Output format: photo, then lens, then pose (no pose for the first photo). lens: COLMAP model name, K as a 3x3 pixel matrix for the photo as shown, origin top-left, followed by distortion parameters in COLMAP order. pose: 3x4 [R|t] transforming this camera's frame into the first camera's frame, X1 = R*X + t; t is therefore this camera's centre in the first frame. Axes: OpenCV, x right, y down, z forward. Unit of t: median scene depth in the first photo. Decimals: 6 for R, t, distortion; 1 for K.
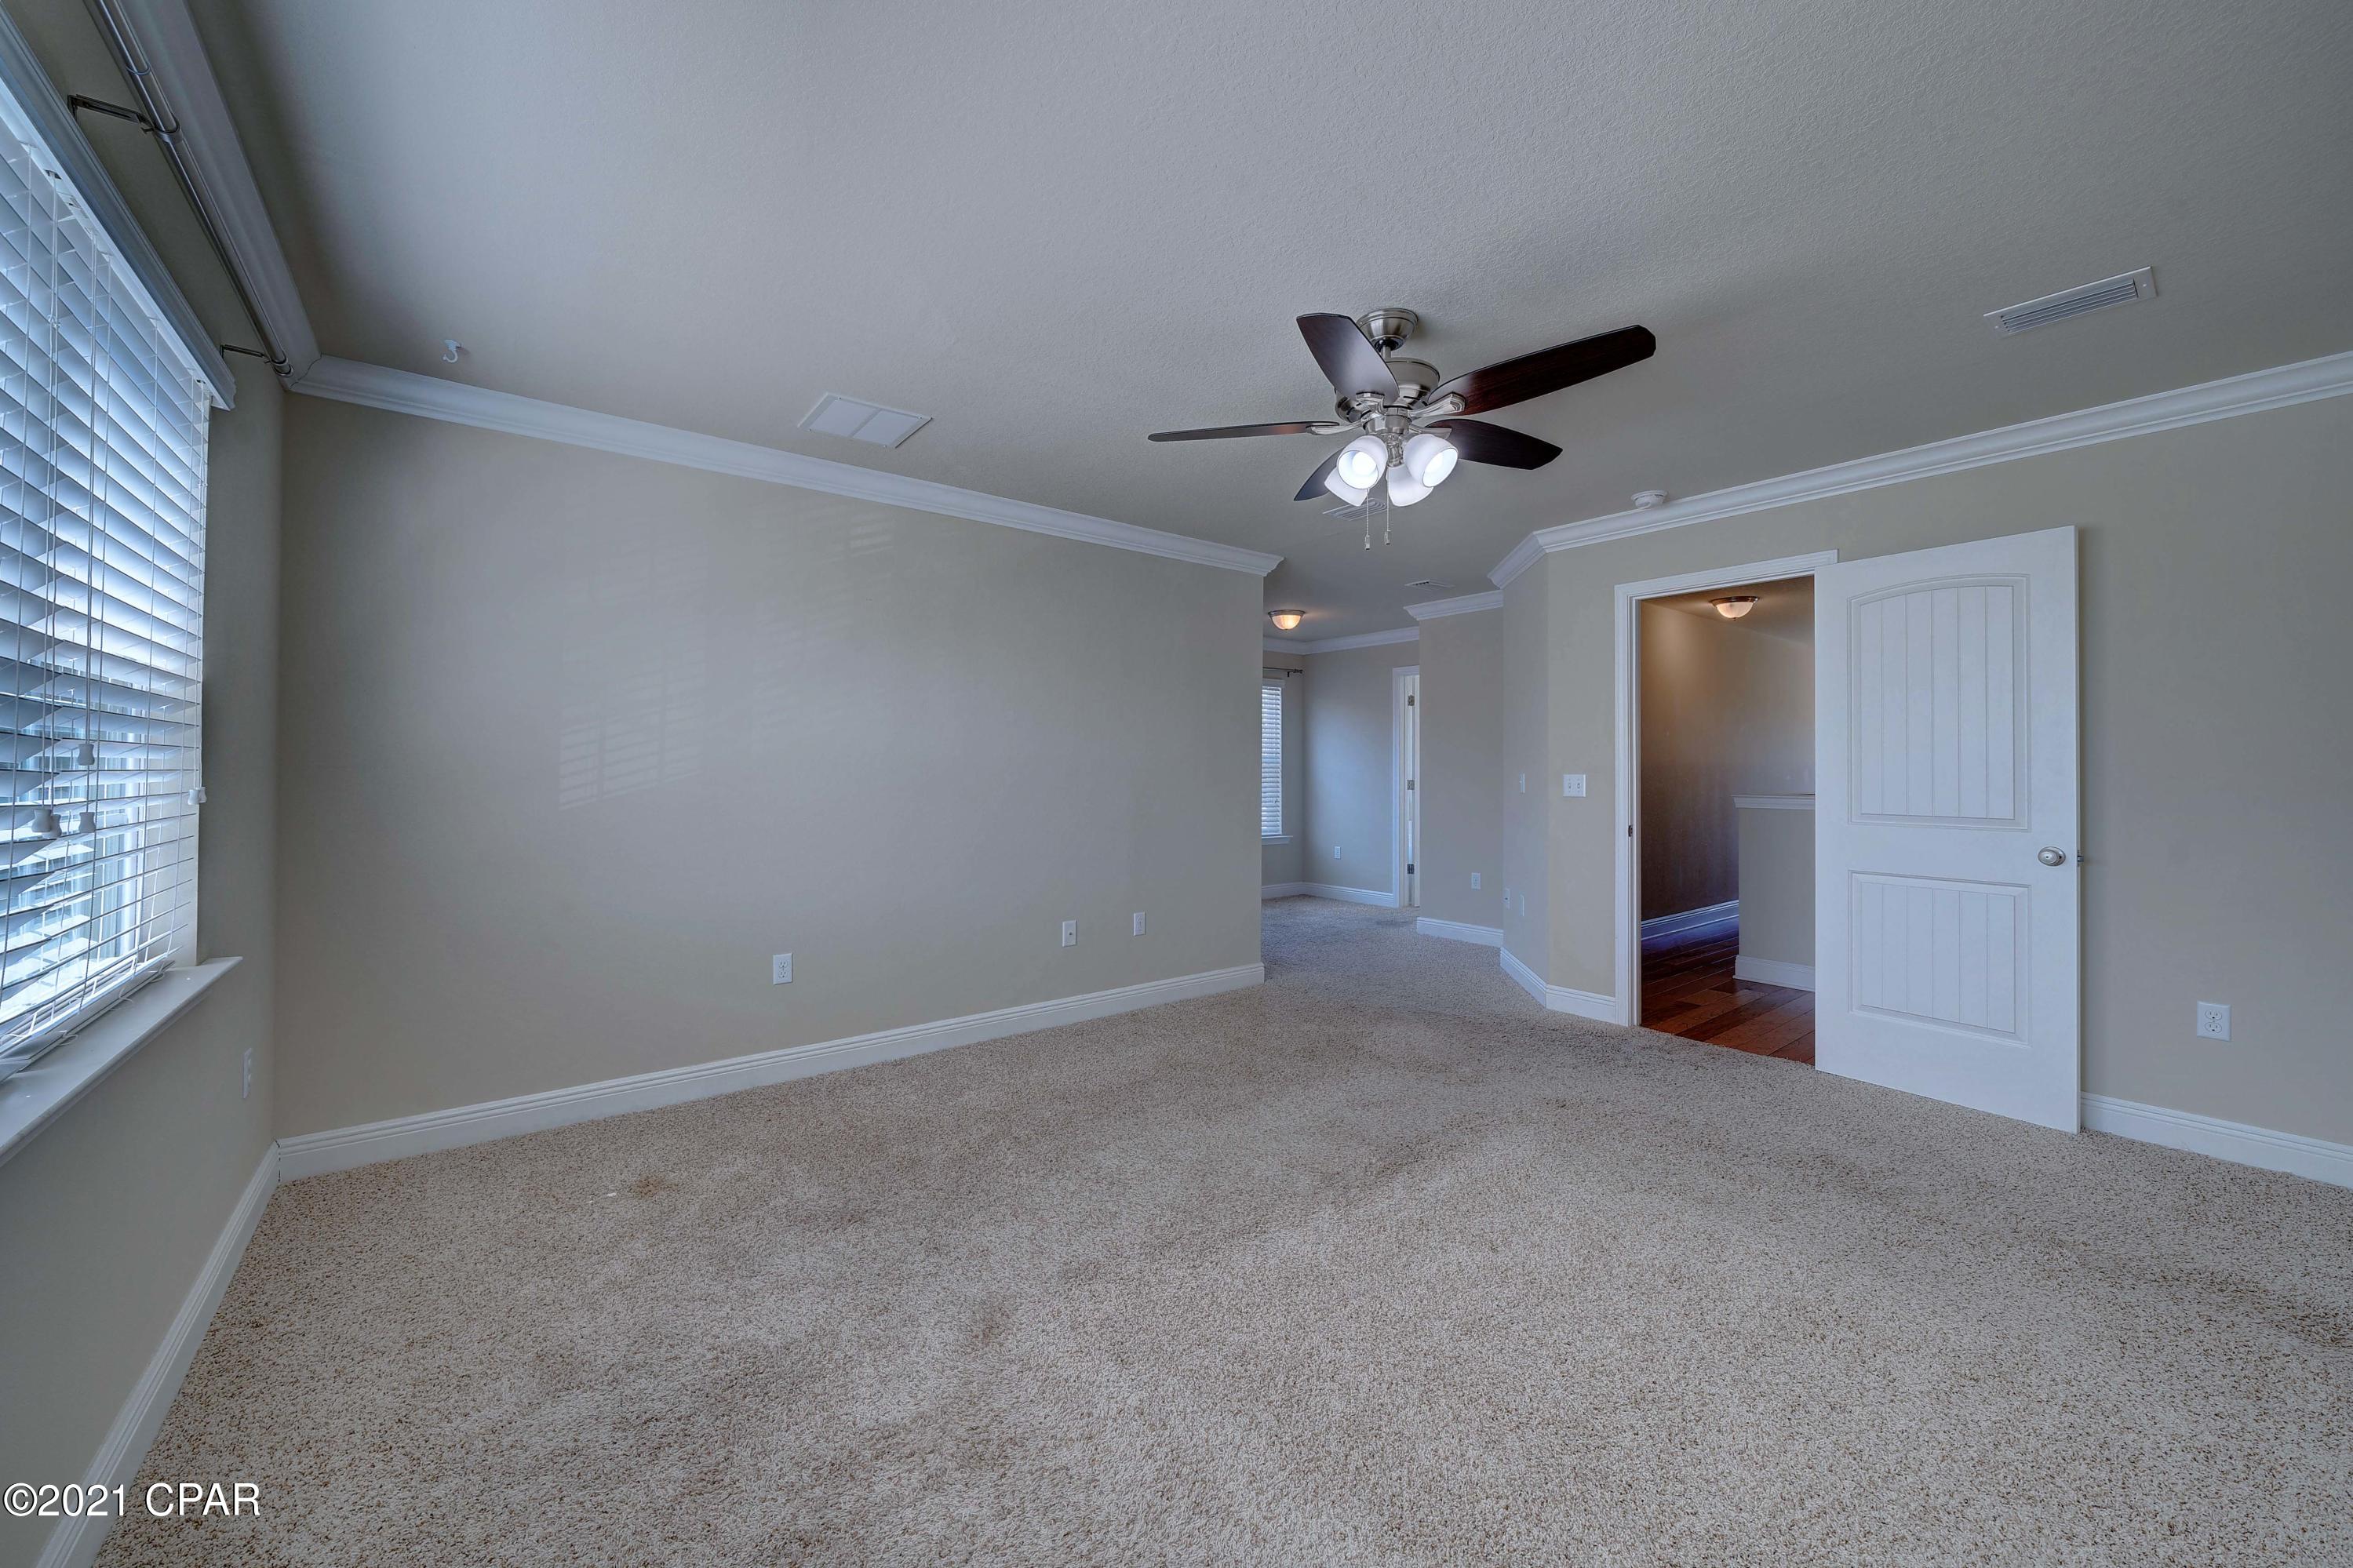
lens RADIAL K [[872.1, 0, 1163.2], [0, 872.1, 772.3], [0, 0, 1]] dist [-0.002691, 0.000105]
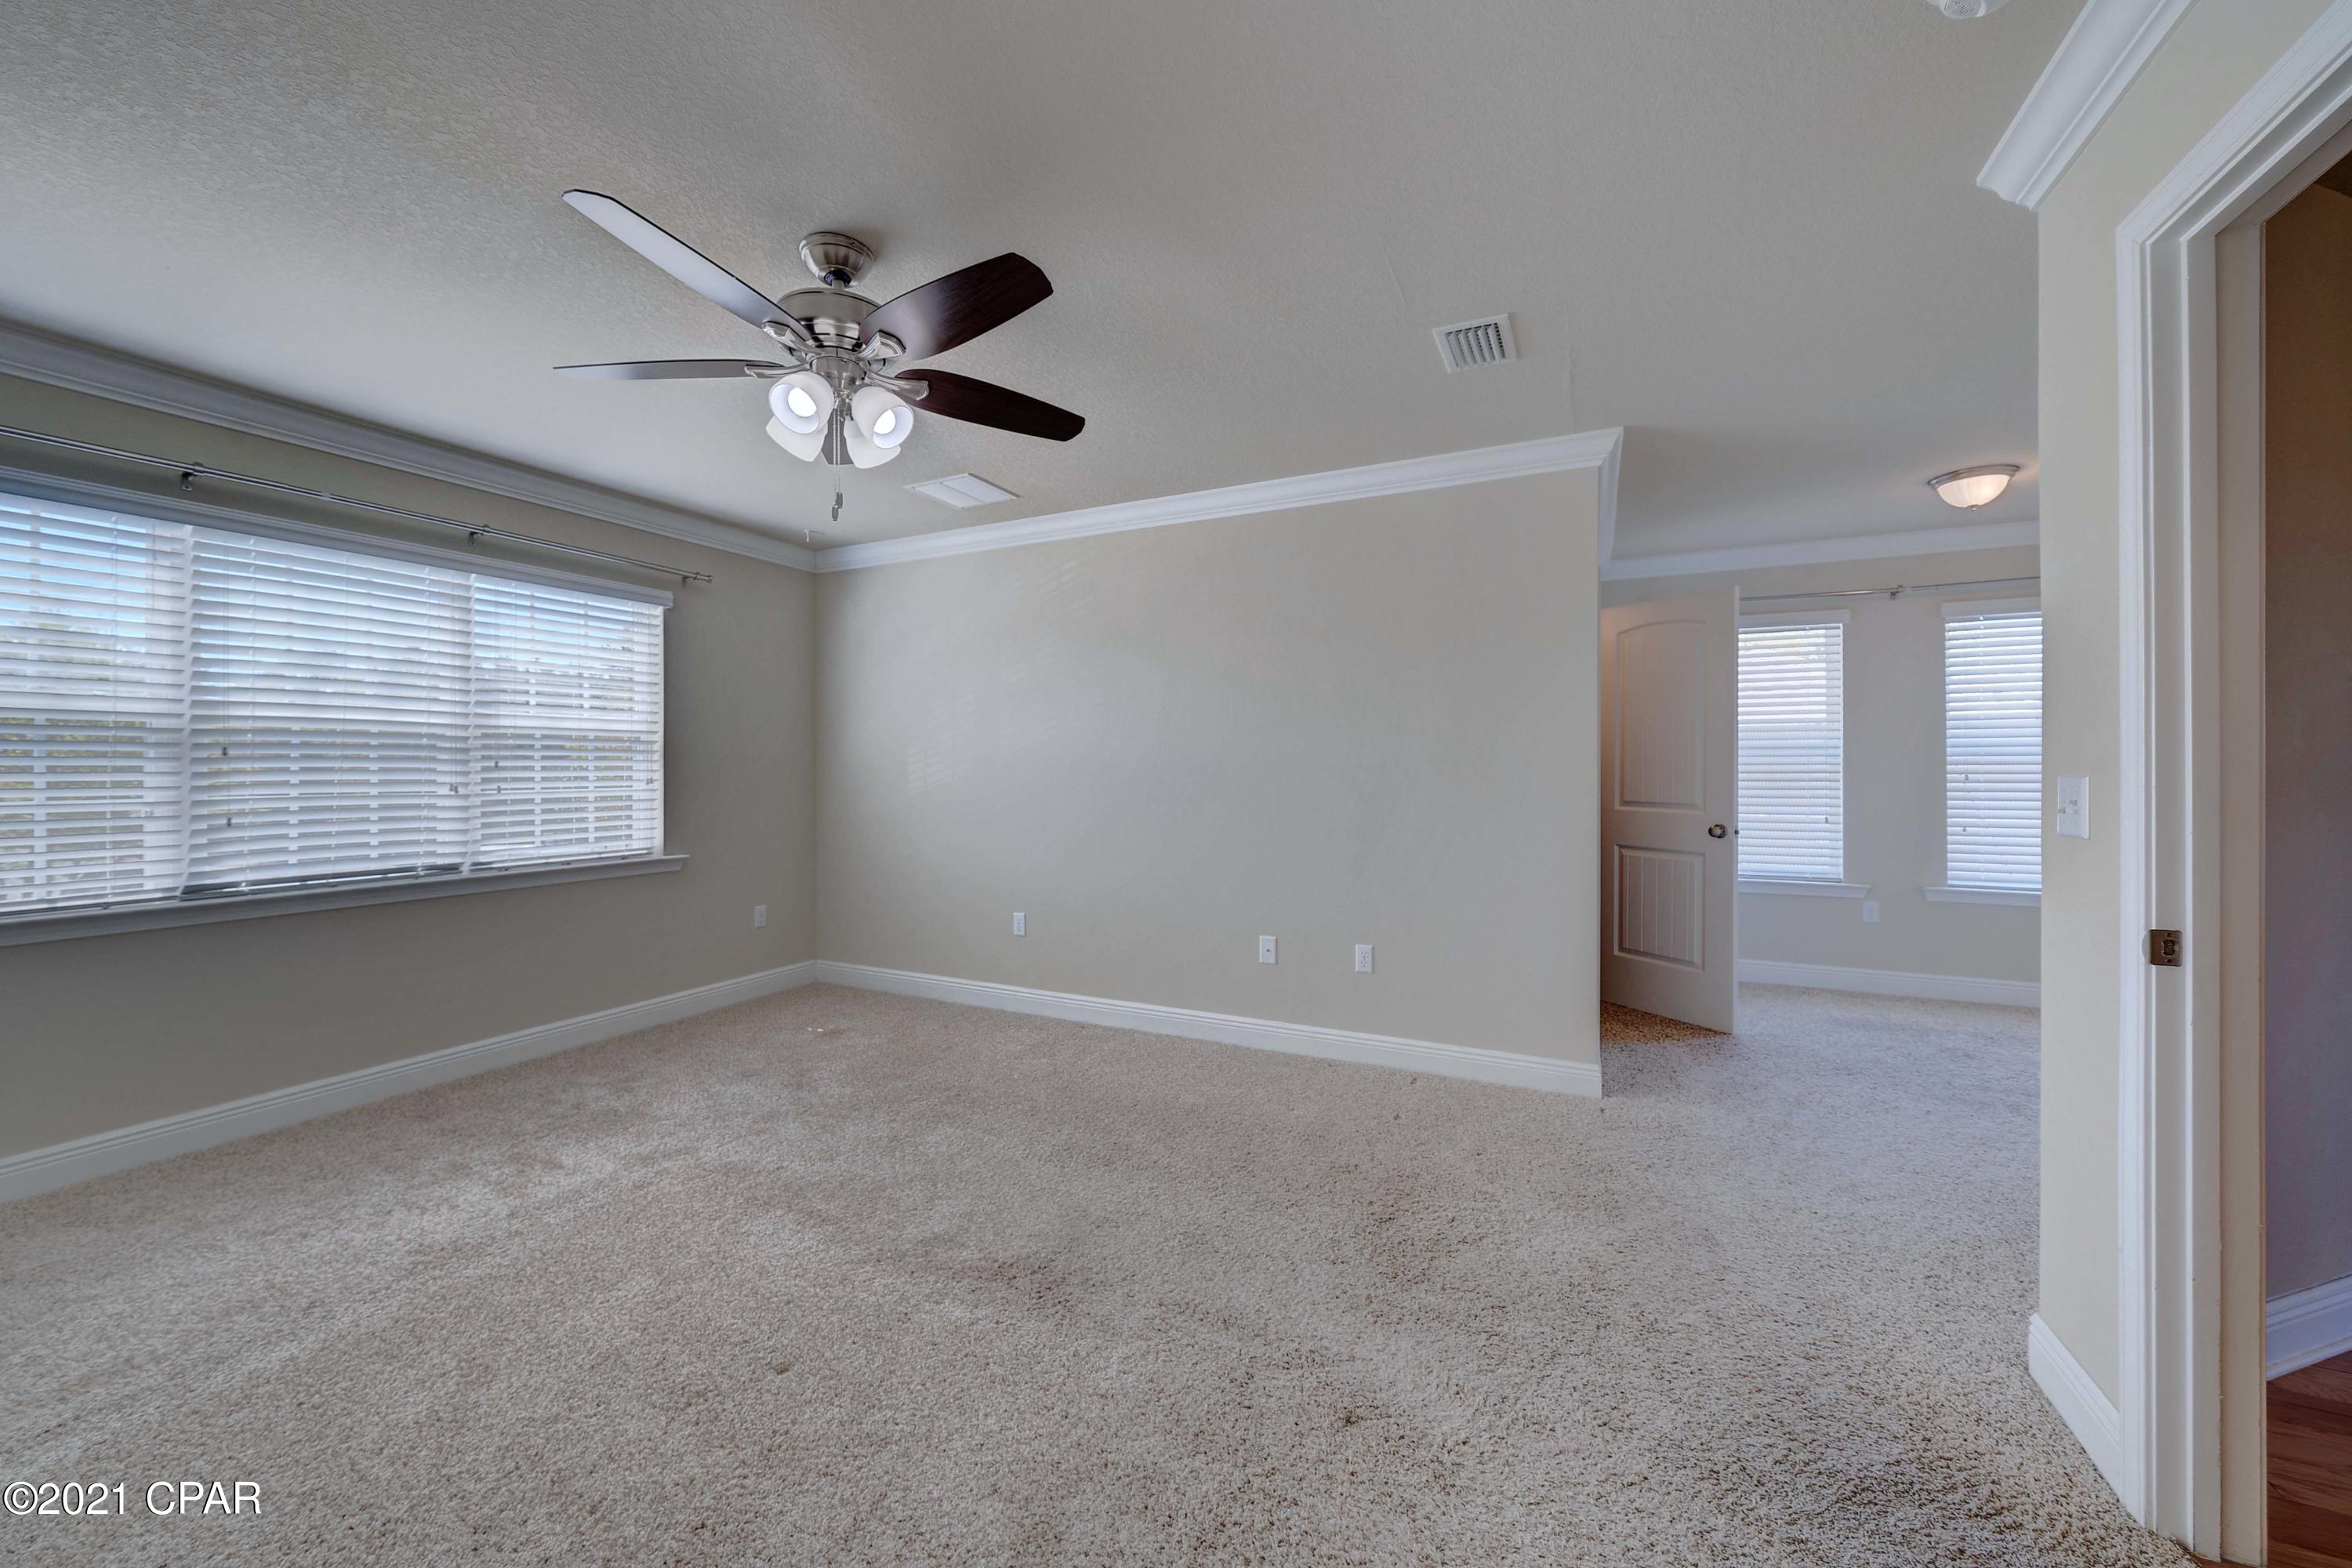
lens RADIAL K [[871.8, 0, 1151.4], [0, 871.8, 776.3], [0, 0, 1]] dist [-0.002691, 0.000105]
pose [[0.438910, 0.005614, -0.898513, 0.869740], [-0.000498, 0.999982, 0.006005, 0.000342], [0.898531, -0.002188, 0.438905, 0.667399]]
